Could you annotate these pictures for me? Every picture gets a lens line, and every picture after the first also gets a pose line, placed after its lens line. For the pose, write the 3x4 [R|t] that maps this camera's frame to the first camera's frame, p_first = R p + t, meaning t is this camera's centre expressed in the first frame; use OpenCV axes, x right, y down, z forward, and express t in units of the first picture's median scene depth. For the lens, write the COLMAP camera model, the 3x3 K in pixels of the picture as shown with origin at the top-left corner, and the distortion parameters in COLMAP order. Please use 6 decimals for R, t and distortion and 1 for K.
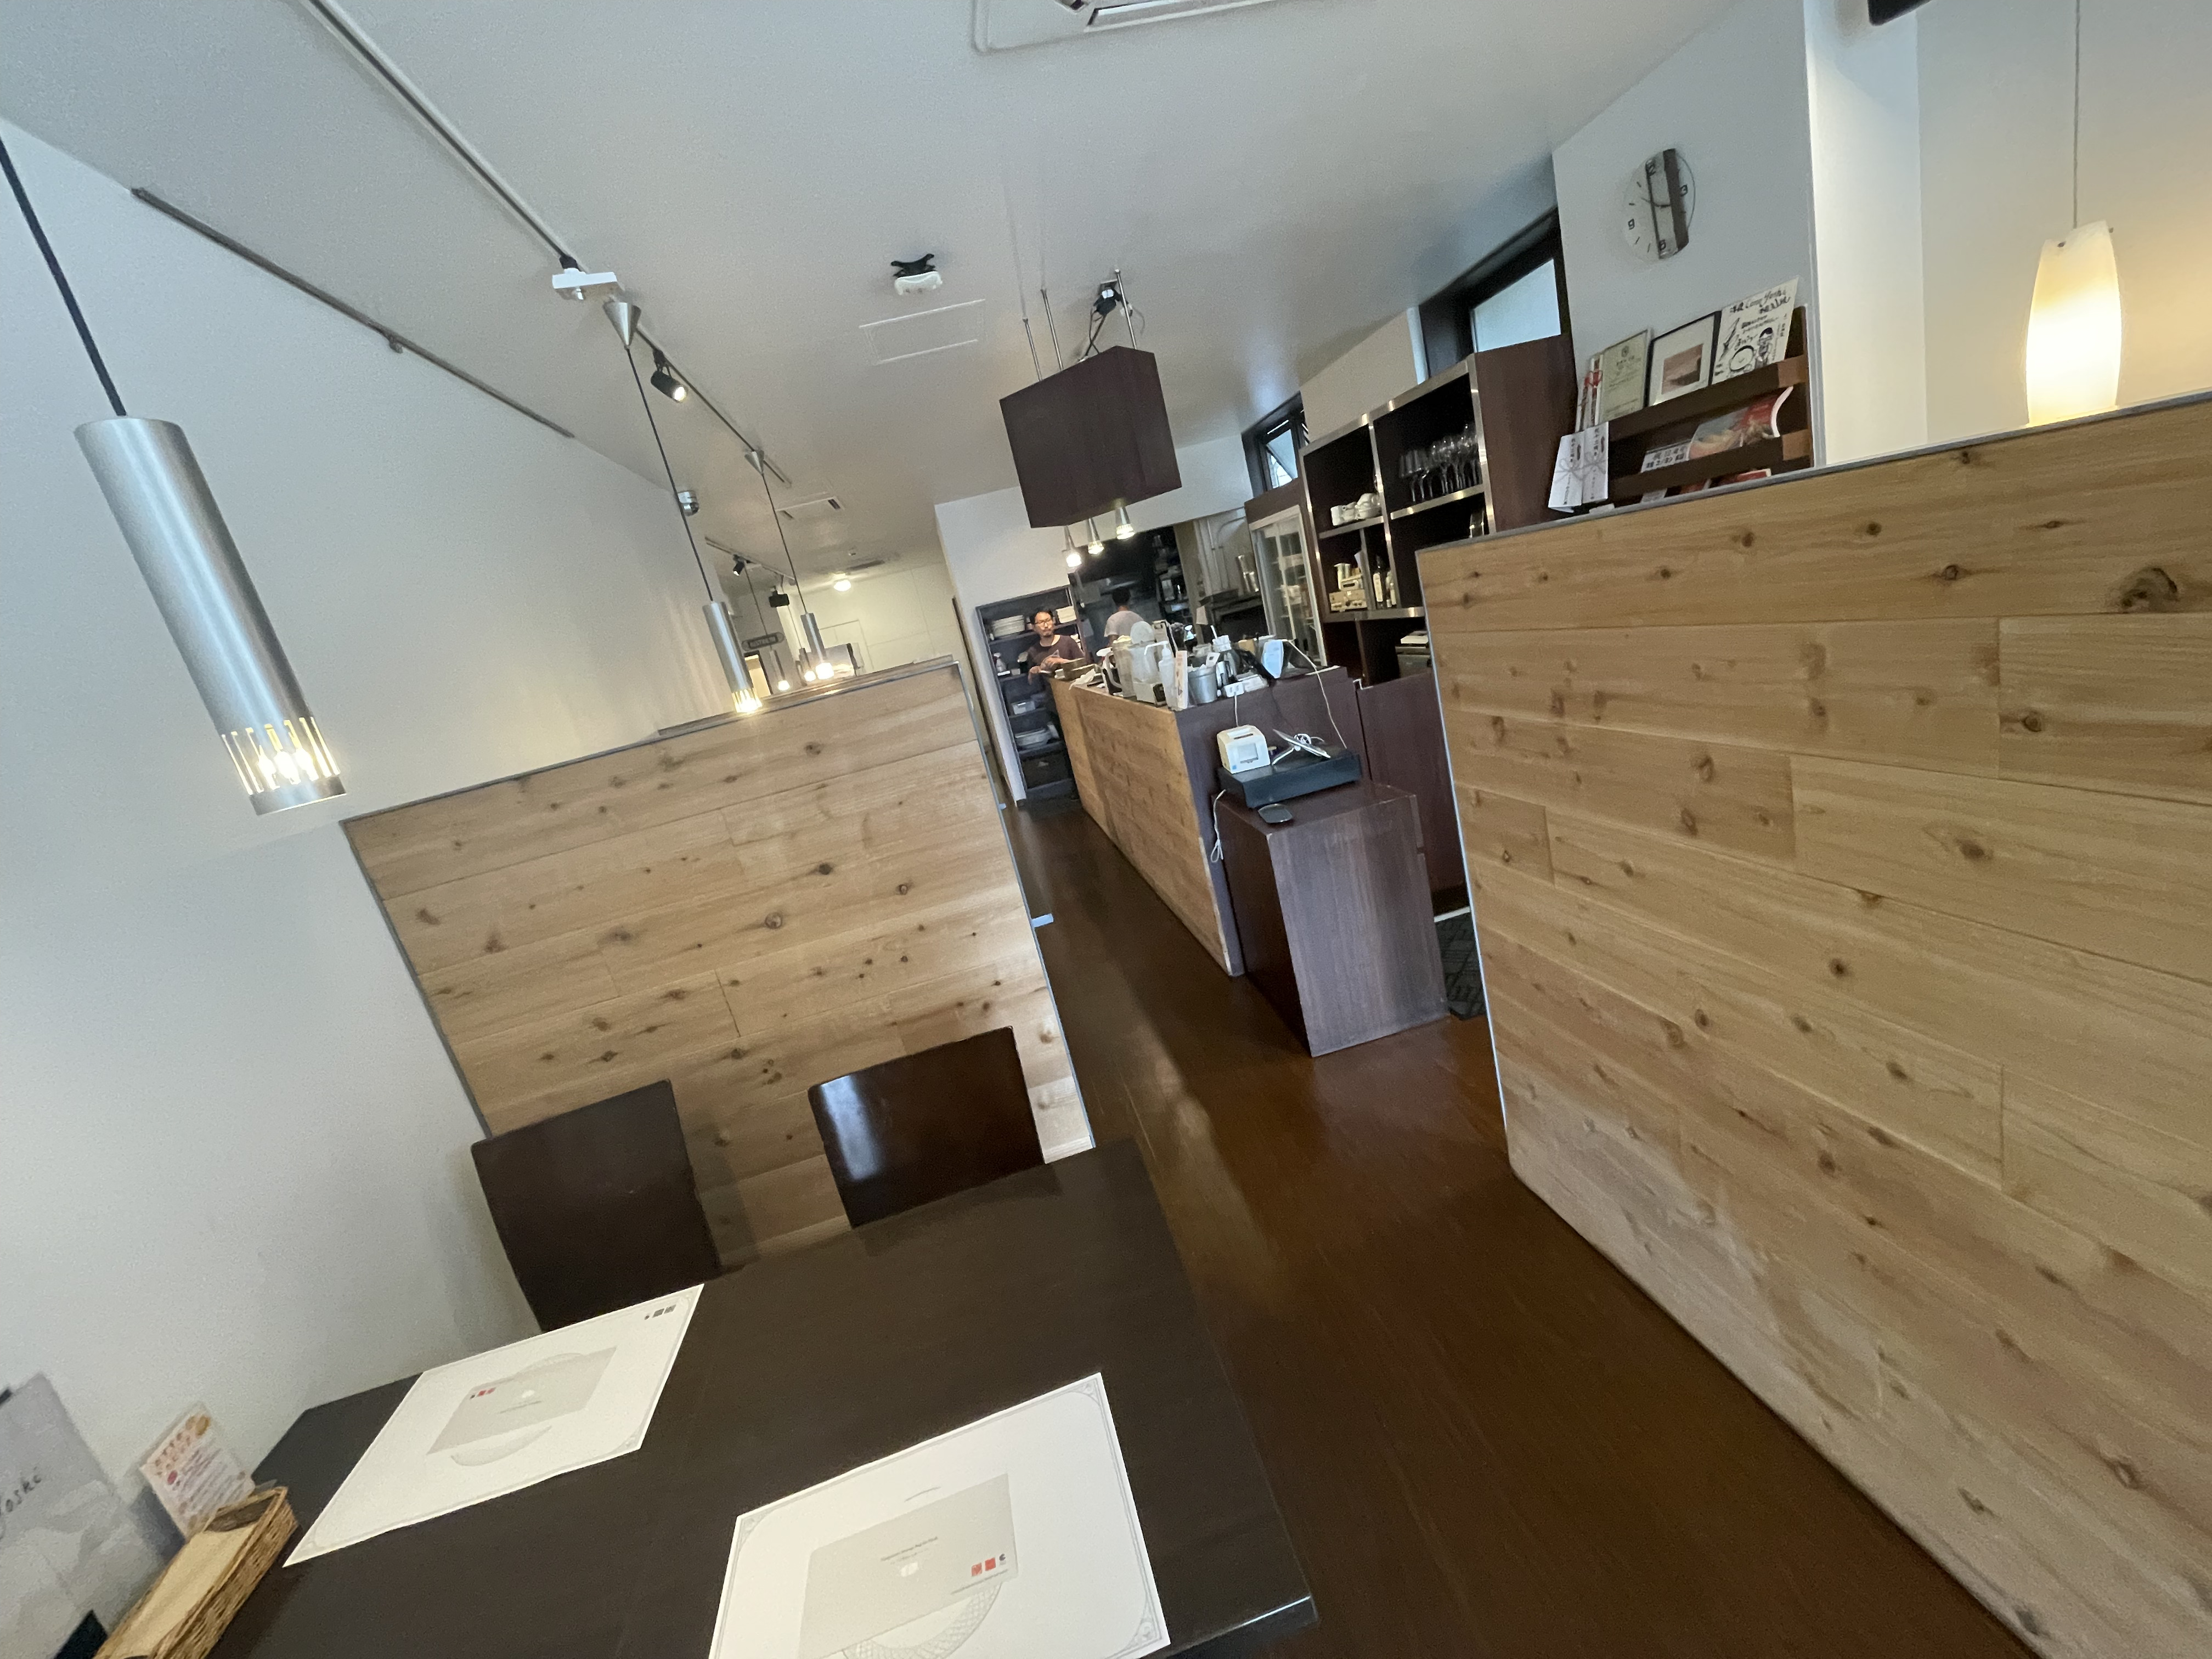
lens RADIAL K [[889.5, 0, 1102.3], [0, 889.5, 831.1], [0, 0, 1]] dist [0.000164, -0.000091]
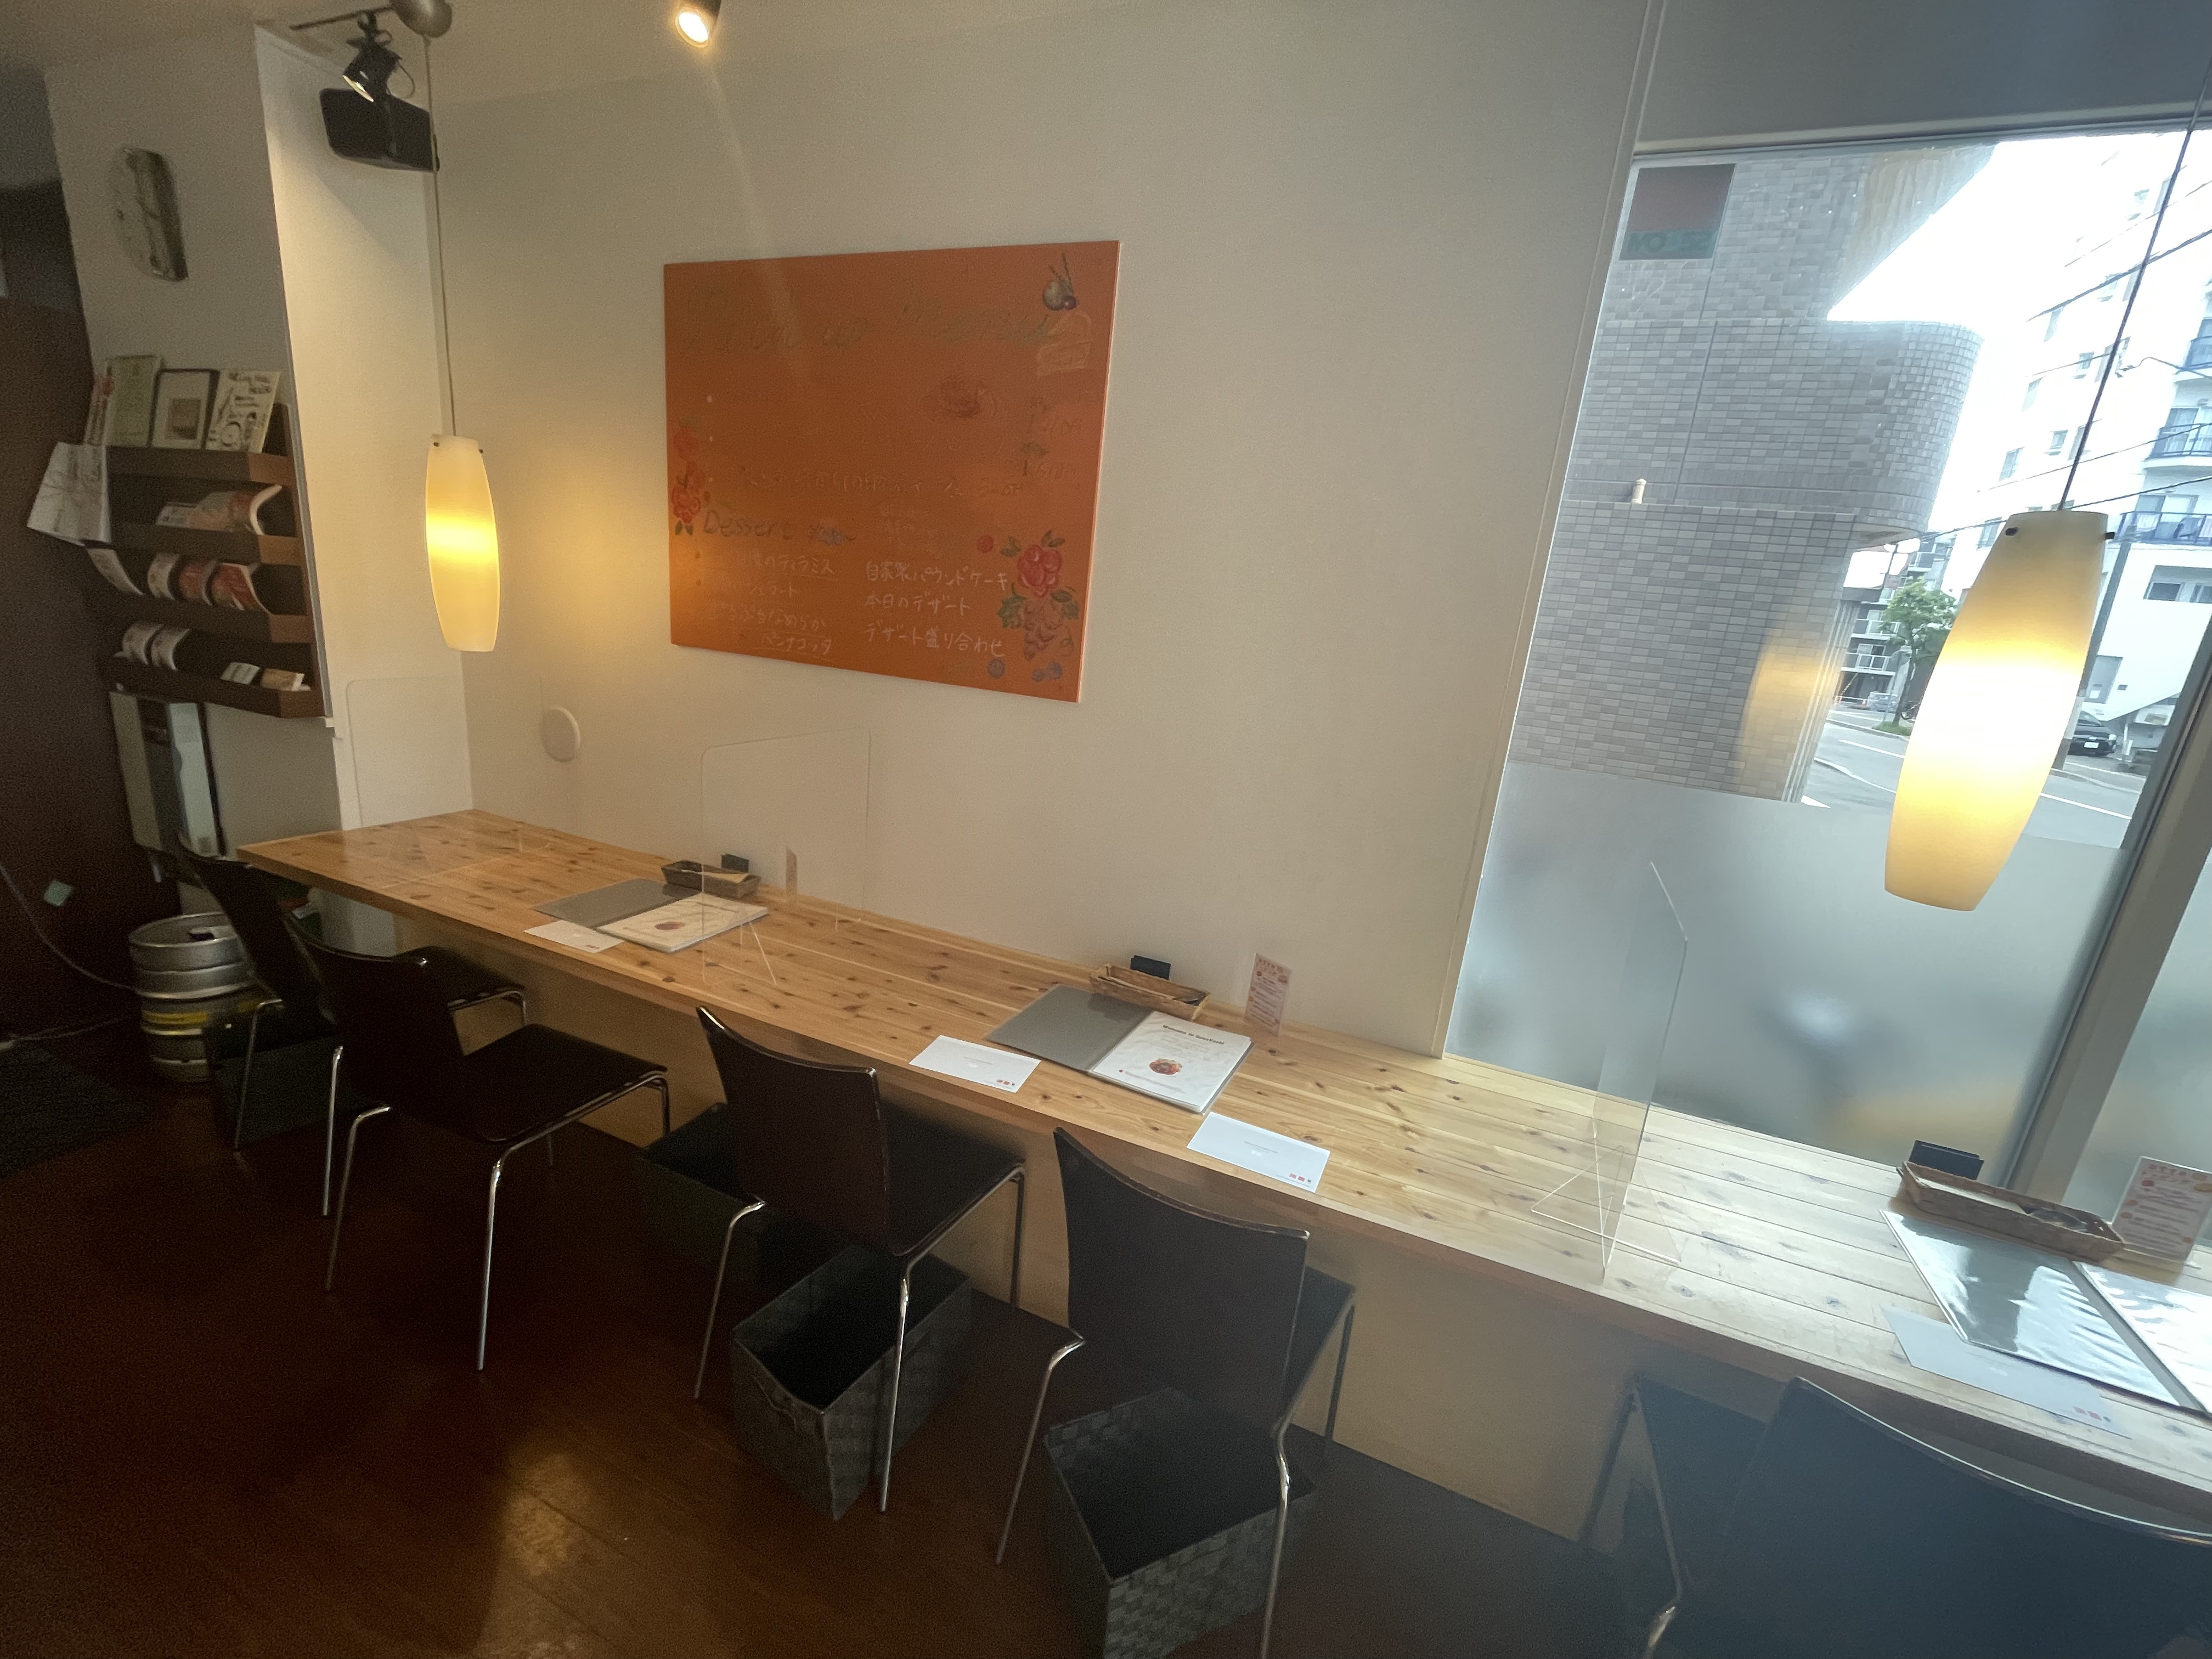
lens RADIAL K [[889.5, 0, 1103.8], [0, 889.5, 828.8], [0, 0, 1]] dist [0.000164, -0.000091]
pose [[0.496329, 0.085788, 0.863885, 0.406751], [-0.010595, 0.995630, -0.092784, -0.072946], [-0.868070, 0.036898, 0.495069, -0.146669]]
